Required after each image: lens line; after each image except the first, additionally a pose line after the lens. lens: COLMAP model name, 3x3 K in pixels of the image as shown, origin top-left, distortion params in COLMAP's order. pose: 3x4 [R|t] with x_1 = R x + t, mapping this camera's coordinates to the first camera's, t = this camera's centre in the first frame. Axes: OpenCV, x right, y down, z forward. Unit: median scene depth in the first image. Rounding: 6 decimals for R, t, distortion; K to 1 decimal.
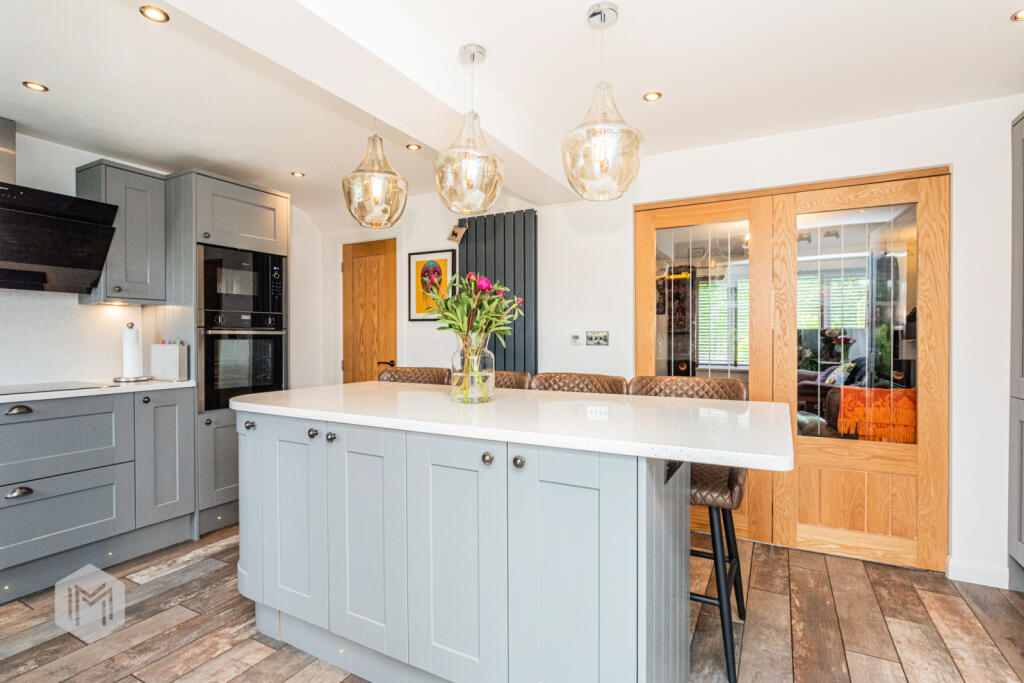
lens RADIAL K [[490.1, 0, 512.0], [0, 490.1, 341.5], [0, 0, 1]] dist [-0.001649, 0.000100]
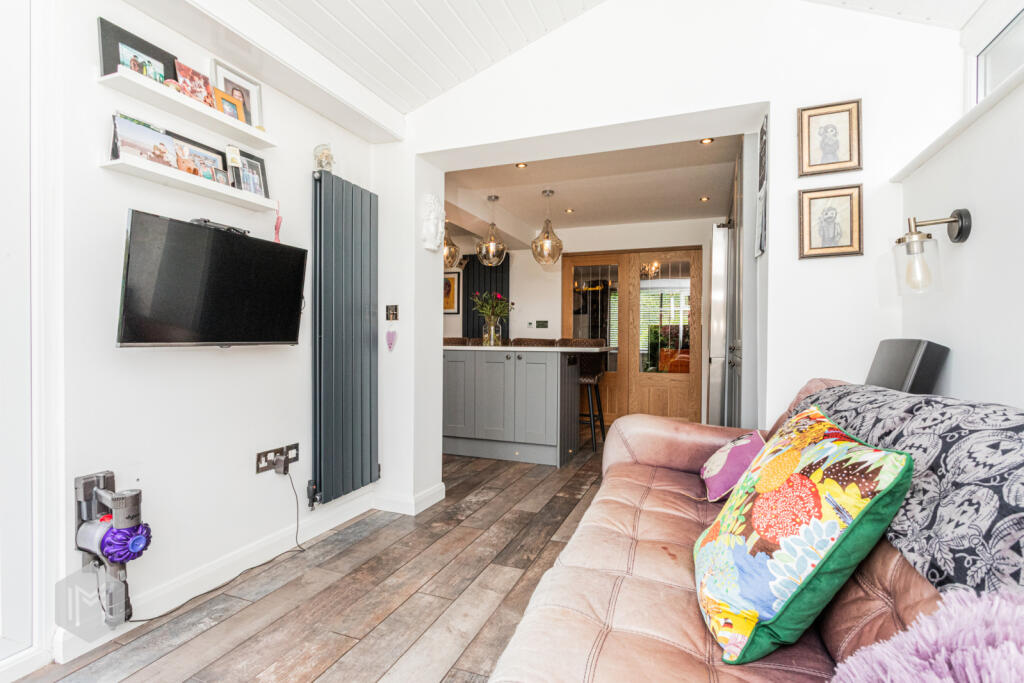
lens RADIAL K [[490.1, 0, 512.0], [0, 490.1, 341.5], [0, 0, 1]] dist [-0.001649, 0.000100]
pose [[0.991846, 0.007811, 0.127201, -0.180539], [-0.007054, 0.999955, -0.006401, 0.074909], [-0.127245, 0.005452, 0.991856, -0.854134]]
